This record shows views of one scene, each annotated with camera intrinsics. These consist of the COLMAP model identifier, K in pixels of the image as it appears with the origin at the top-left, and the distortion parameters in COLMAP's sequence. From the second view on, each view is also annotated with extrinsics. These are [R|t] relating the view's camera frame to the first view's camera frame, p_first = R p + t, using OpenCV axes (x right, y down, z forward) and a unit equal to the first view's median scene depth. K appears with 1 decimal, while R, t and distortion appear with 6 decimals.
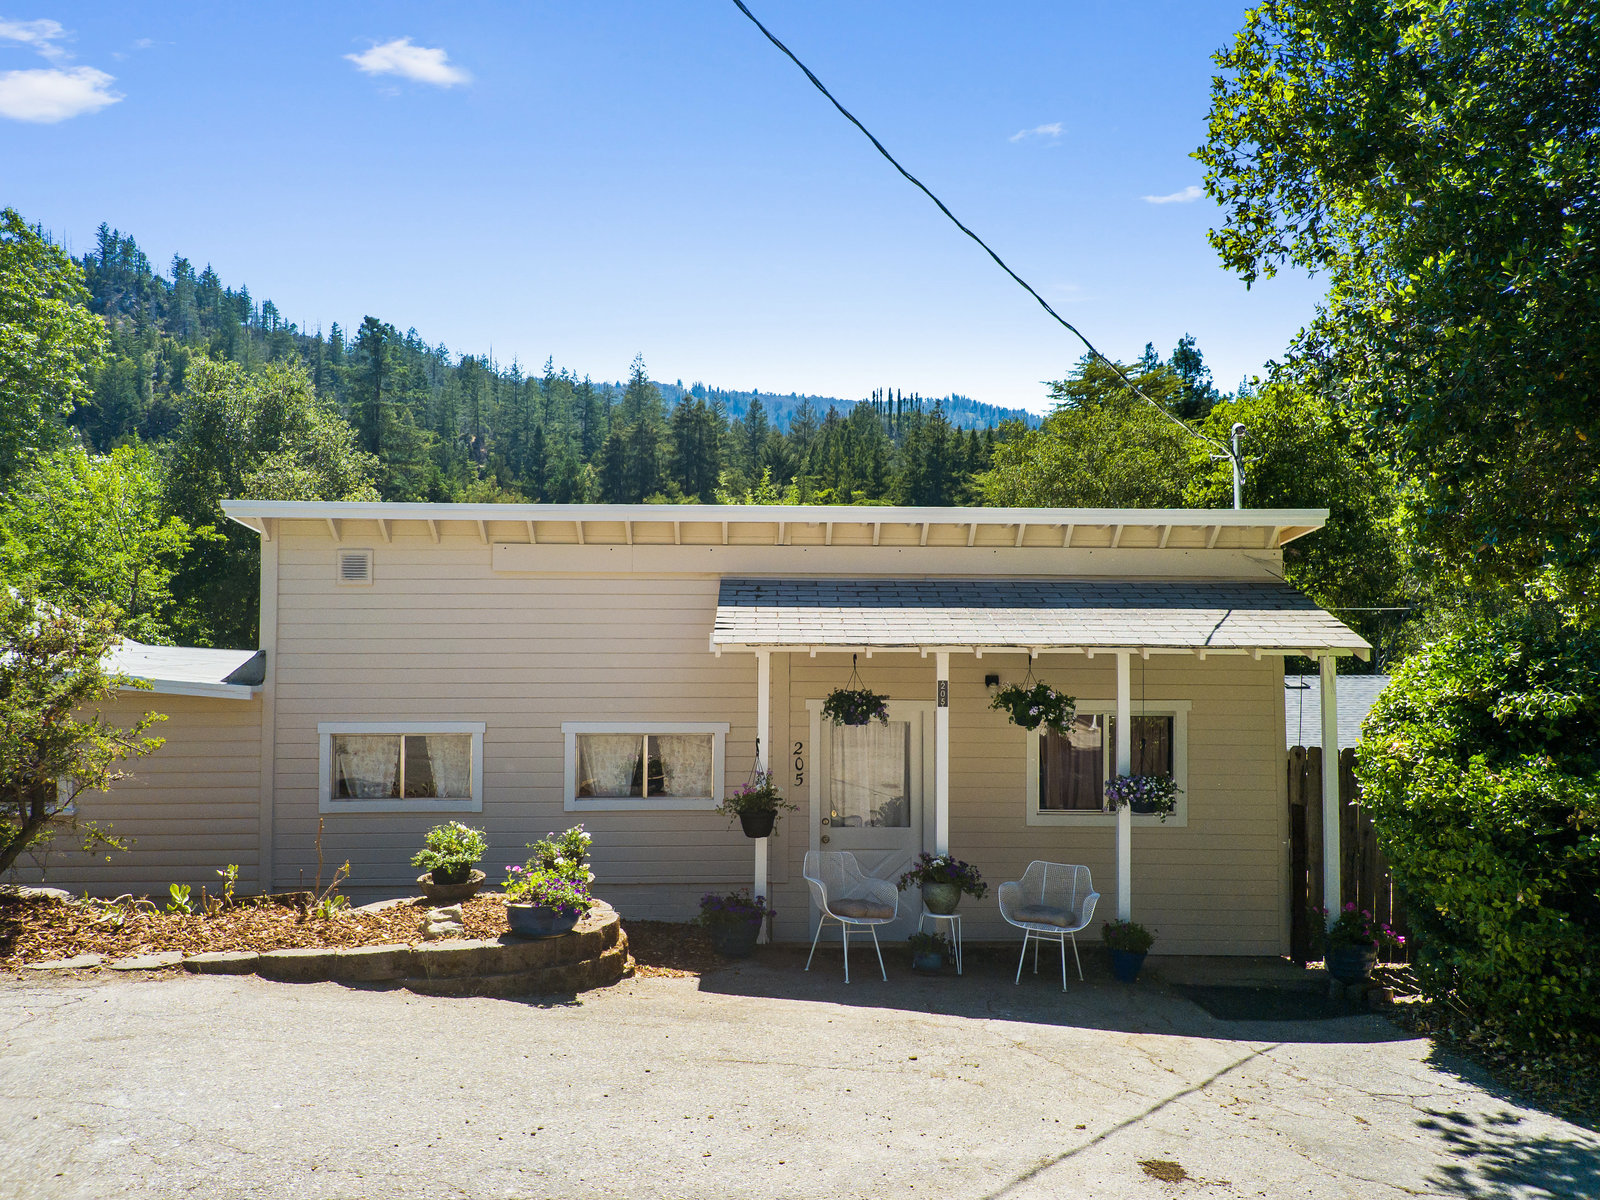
lens RADIAL K [[1270.4, 0, 800.1], [0, 1270.4, 613.9], [0, 0, 1]] dist [0.060528, -0.018180]
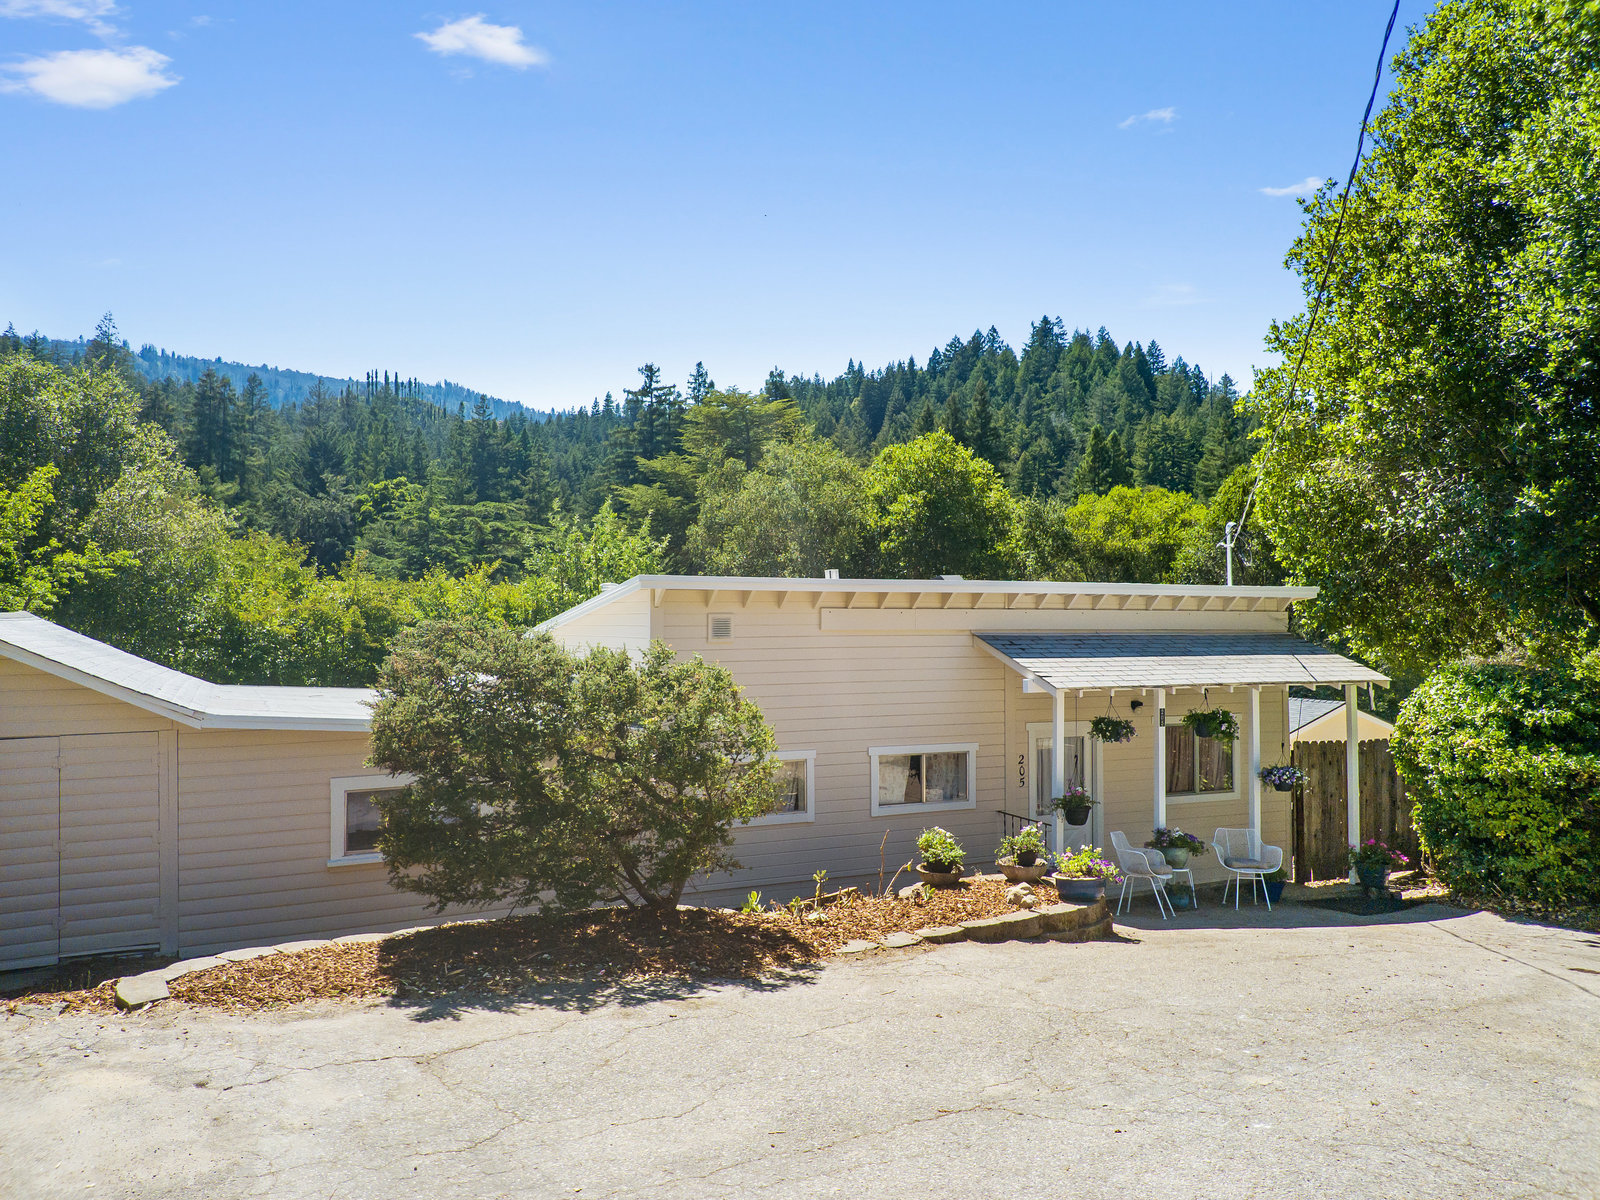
lens RADIAL K [[1270.4, 0, 797.5], [0, 1270.4, 589.0], [0, 0, 1]] dist [0.060528, -0.018180]
pose [[0.903692, 0.004746, 0.428156, -0.831550], [-0.001644, 0.999970, -0.007616, -0.067429], [-0.428179, 0.006179, 0.903673, -0.136806]]
